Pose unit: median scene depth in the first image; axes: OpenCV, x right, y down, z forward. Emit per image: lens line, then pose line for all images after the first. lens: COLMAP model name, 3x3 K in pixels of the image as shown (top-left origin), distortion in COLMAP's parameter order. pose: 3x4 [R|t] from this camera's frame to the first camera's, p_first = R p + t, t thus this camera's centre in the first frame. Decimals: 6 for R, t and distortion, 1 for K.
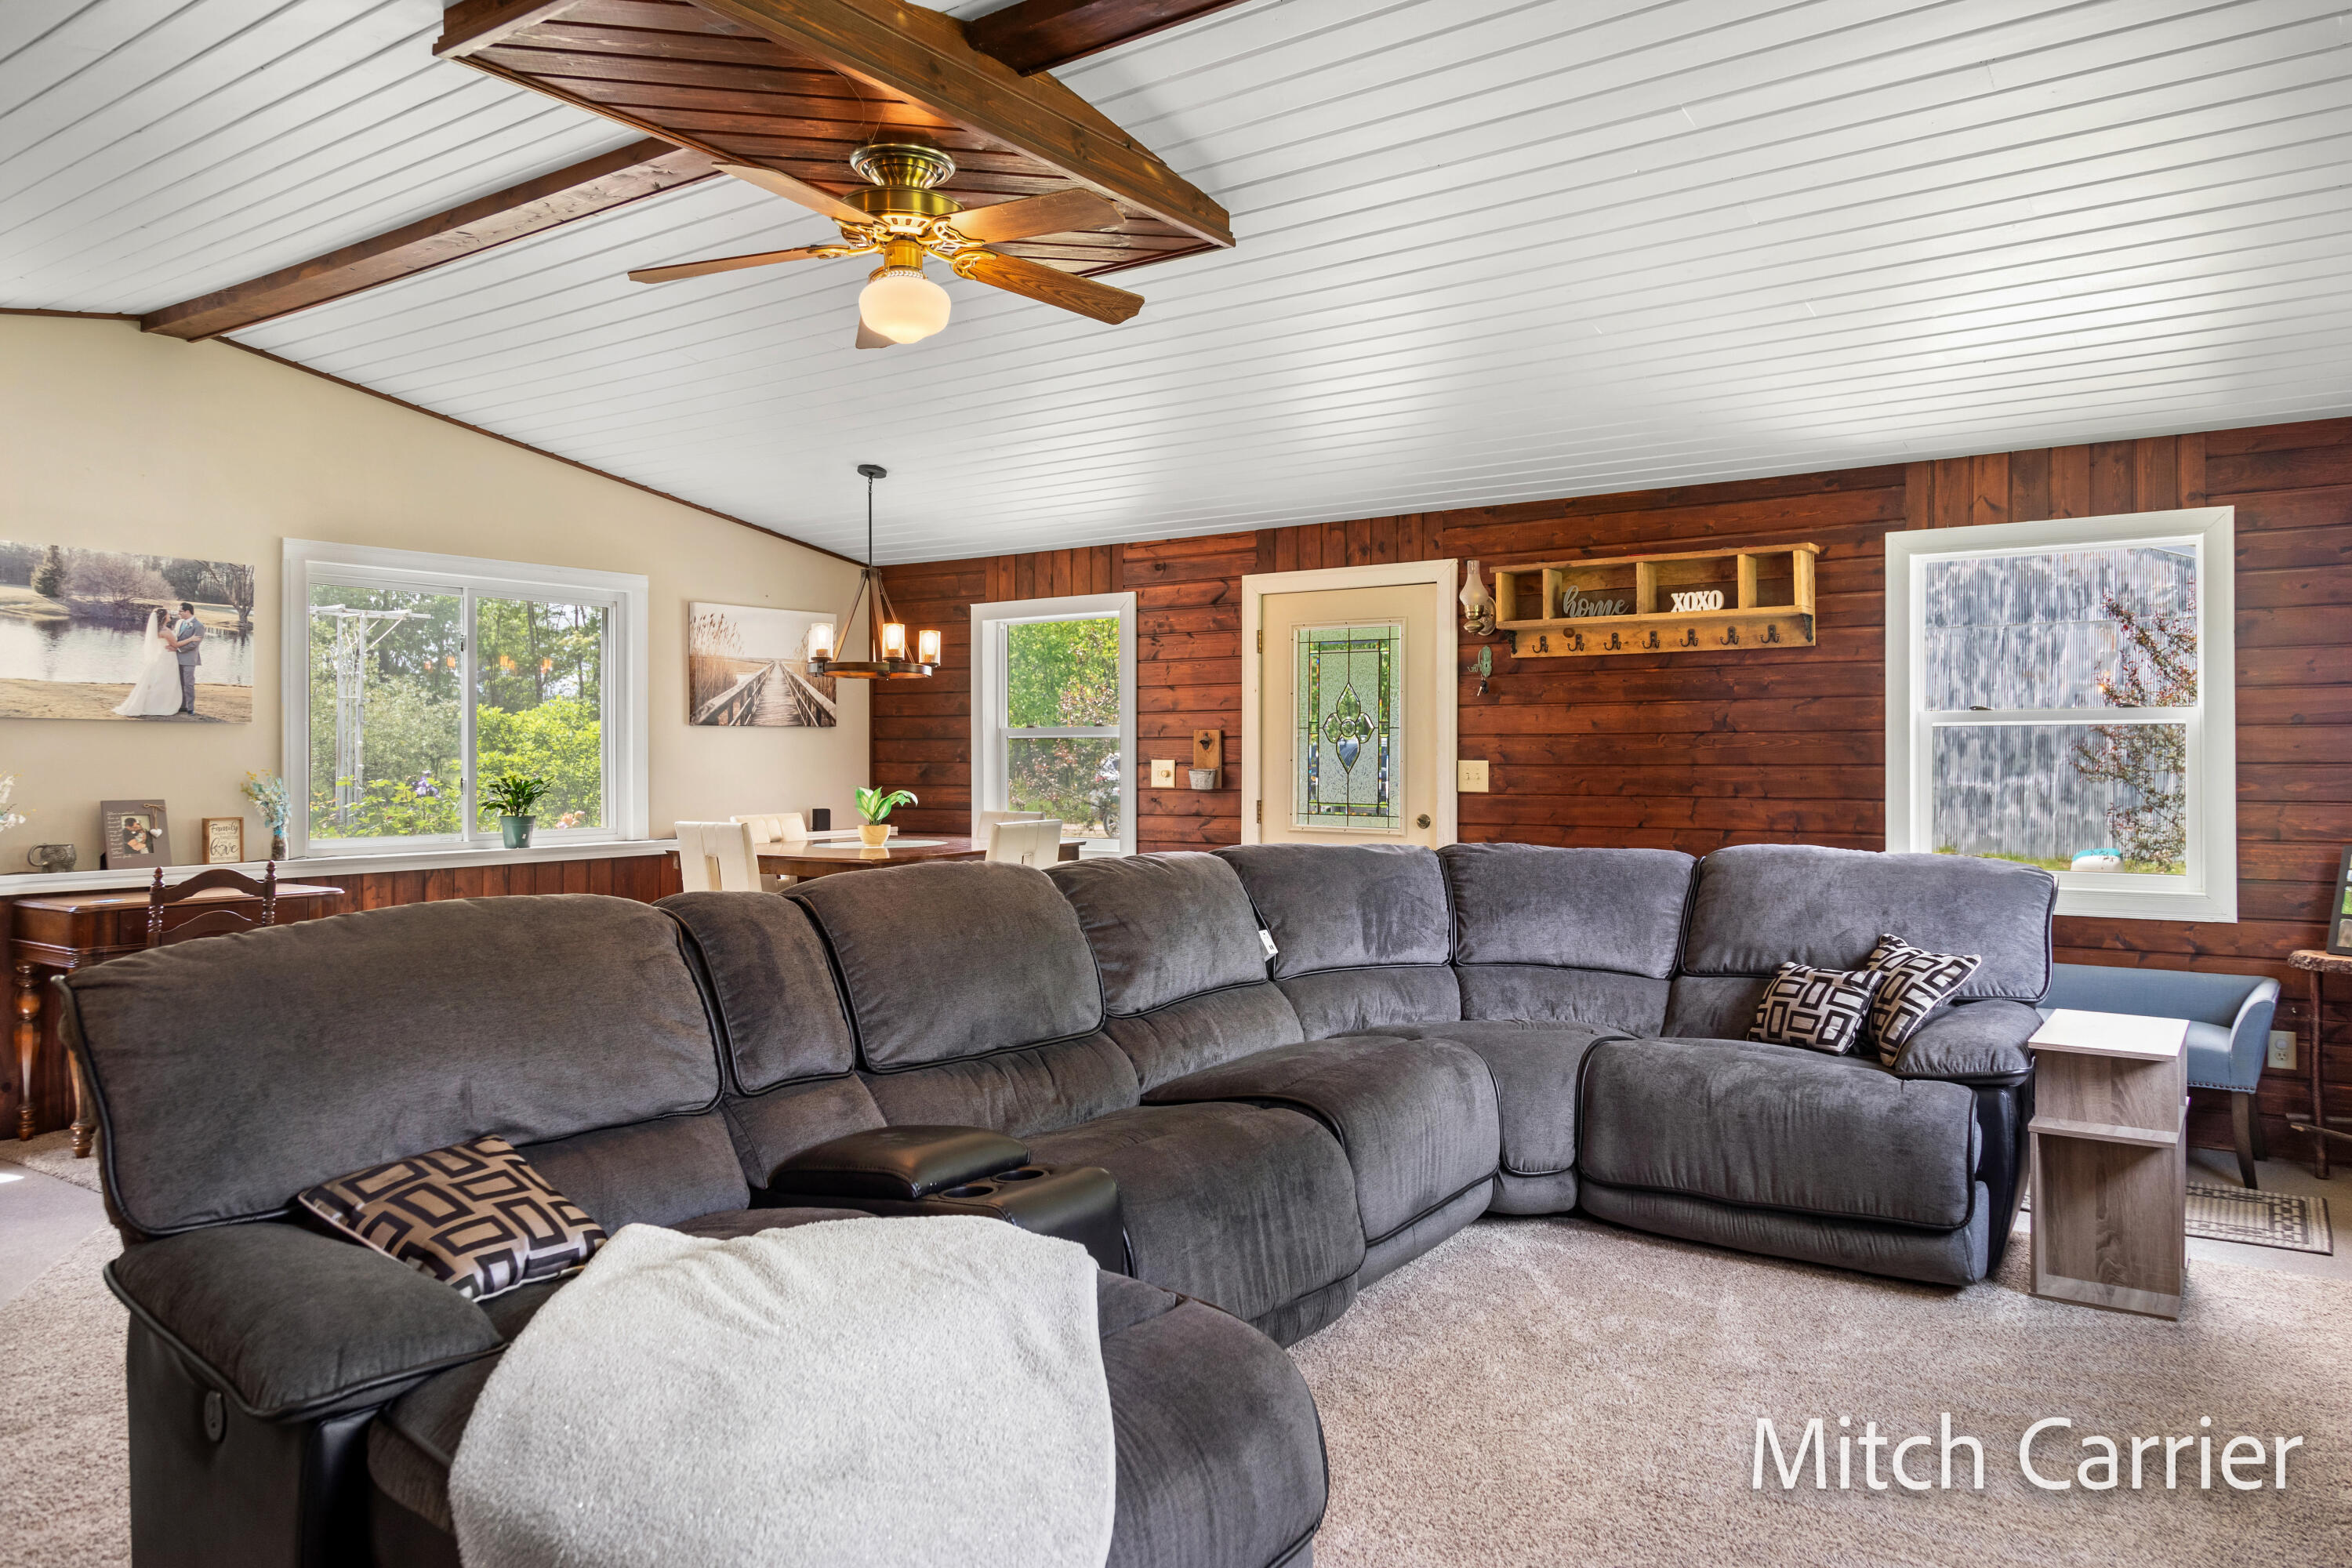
lens RADIAL K [[1553.3, 0, 1185.1], [0, 1553.3, 775.1], [0, 0, 1]] dist [-0.010992, -0.006504]
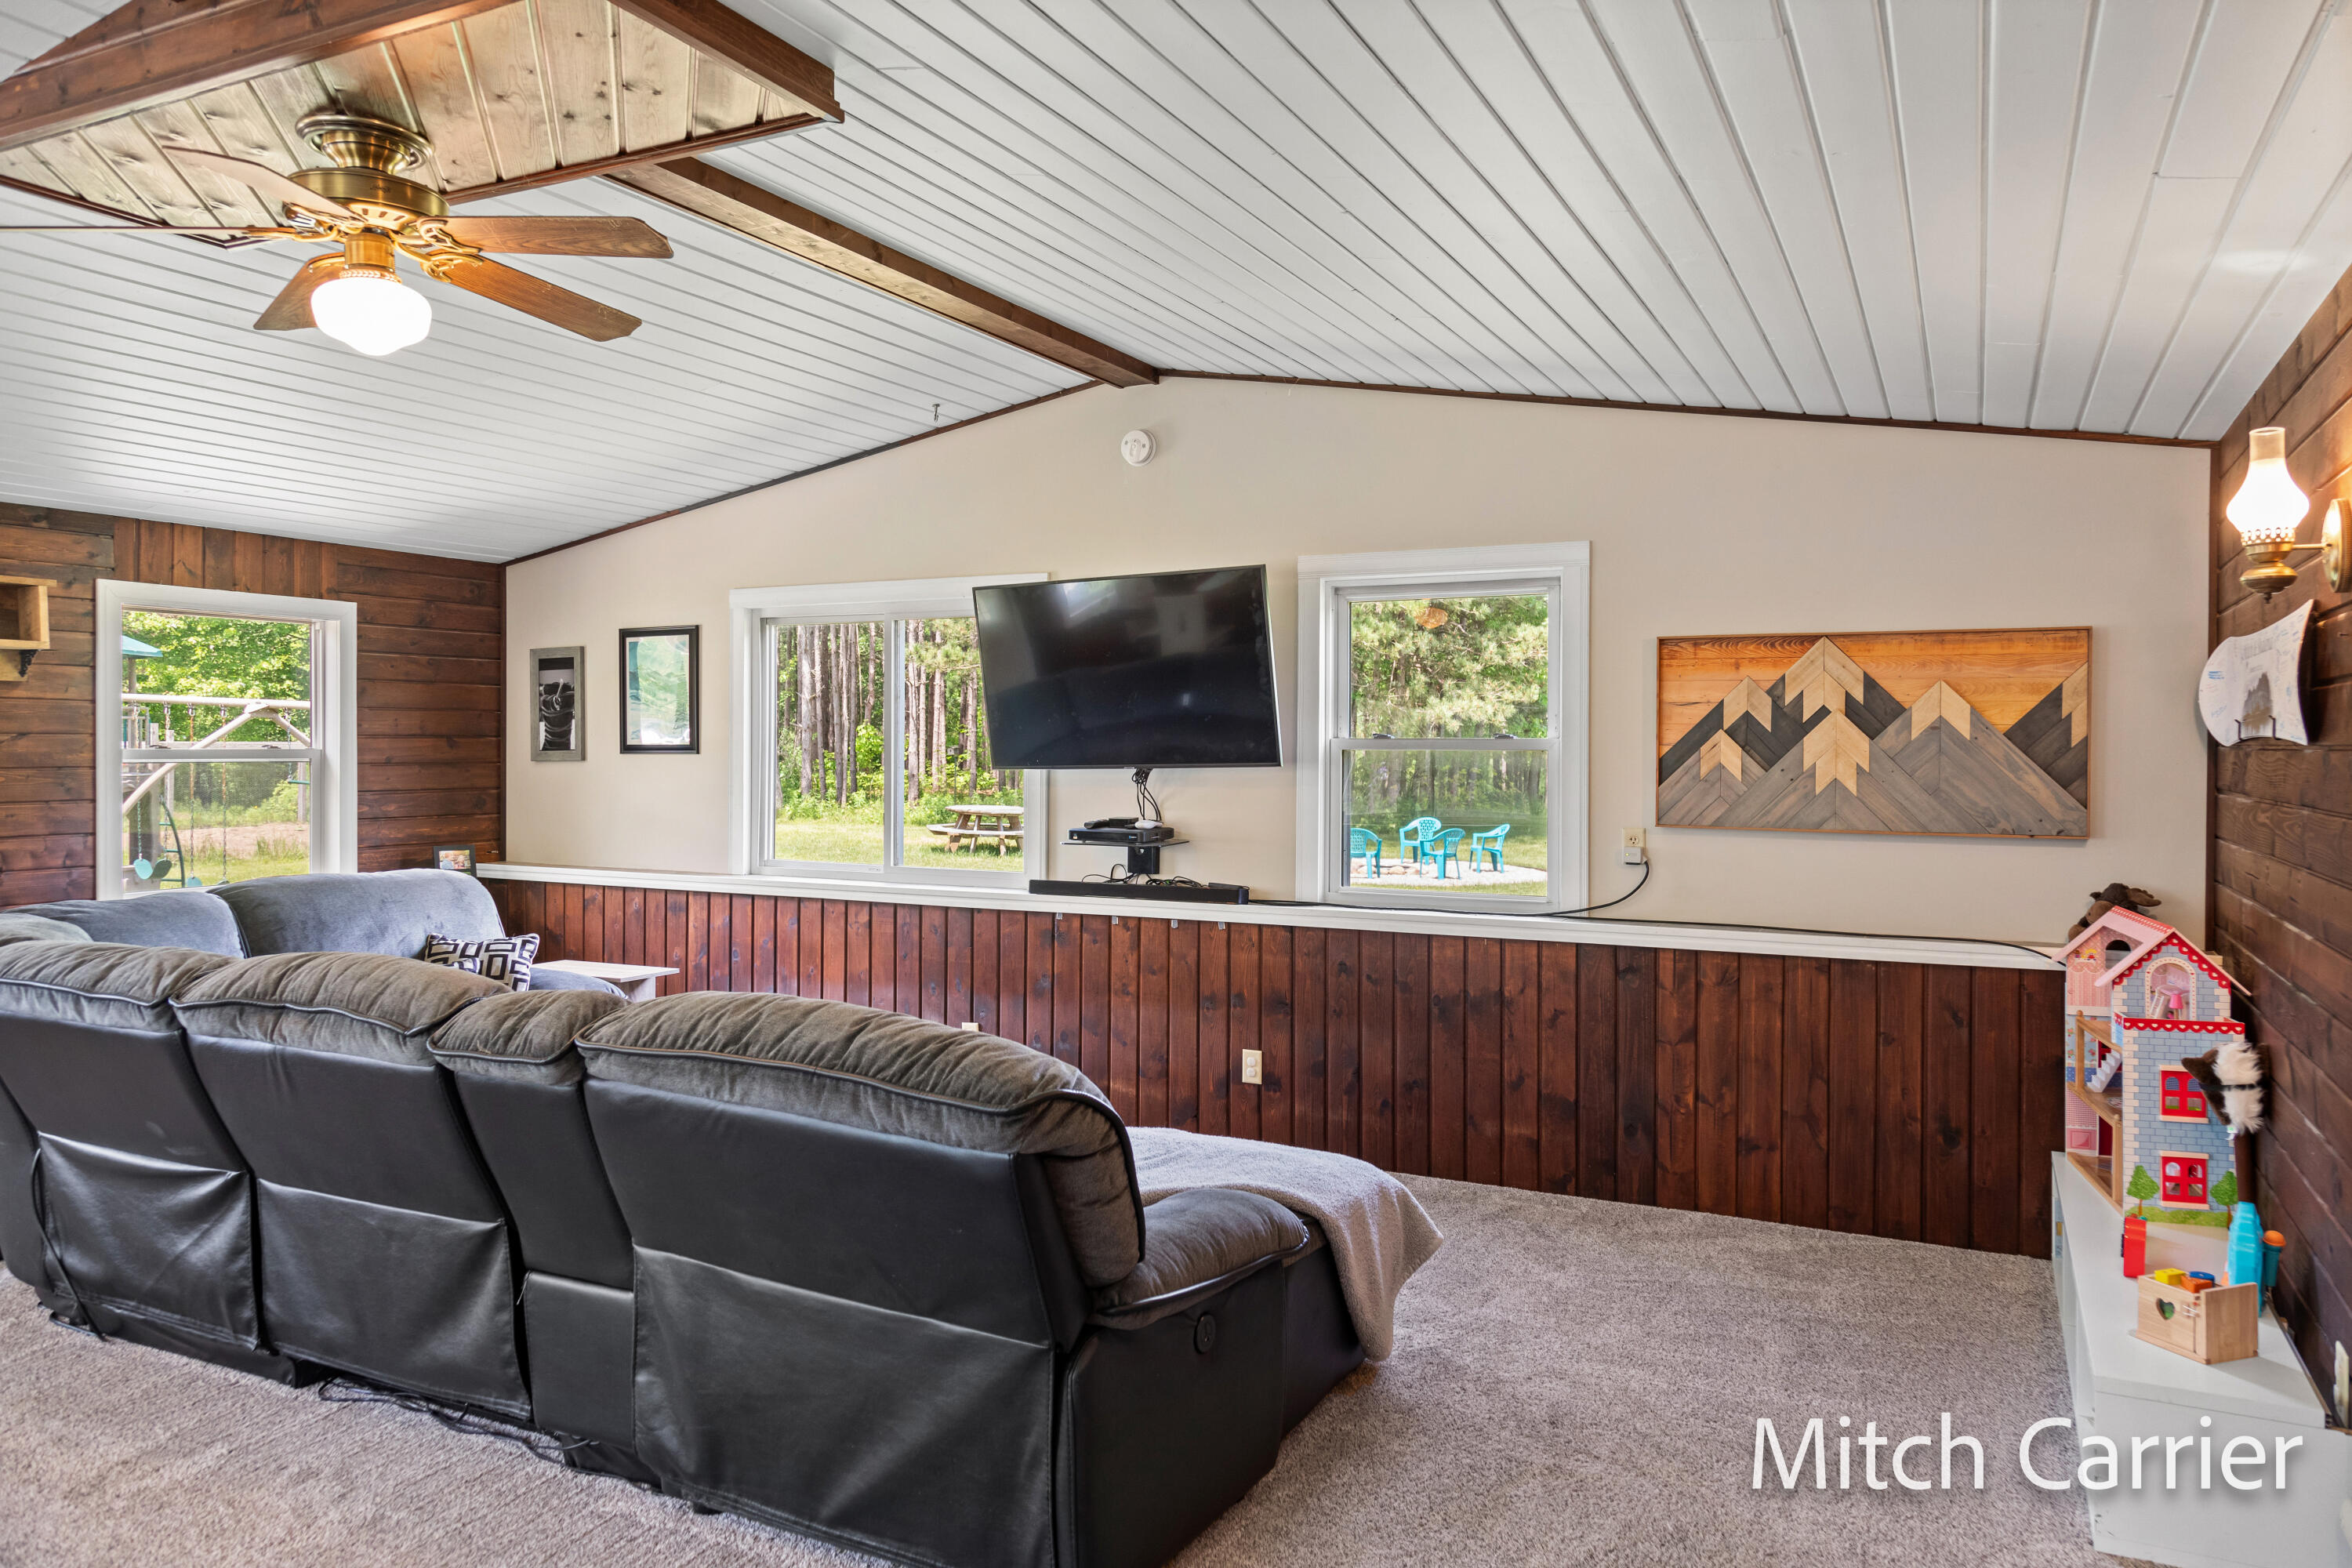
lens RADIAL K [[1553.3, 0, 1188.1], [0, 1553.3, 774.0], [0, 0, 1]] dist [-0.010992, -0.006504]
pose [[-0.138533, -0.012423, 0.990280, -1.125372], [0.008246, 0.999872, 0.013697, -0.053585], [-0.990324, 0.010064, -0.138412, 0.682277]]
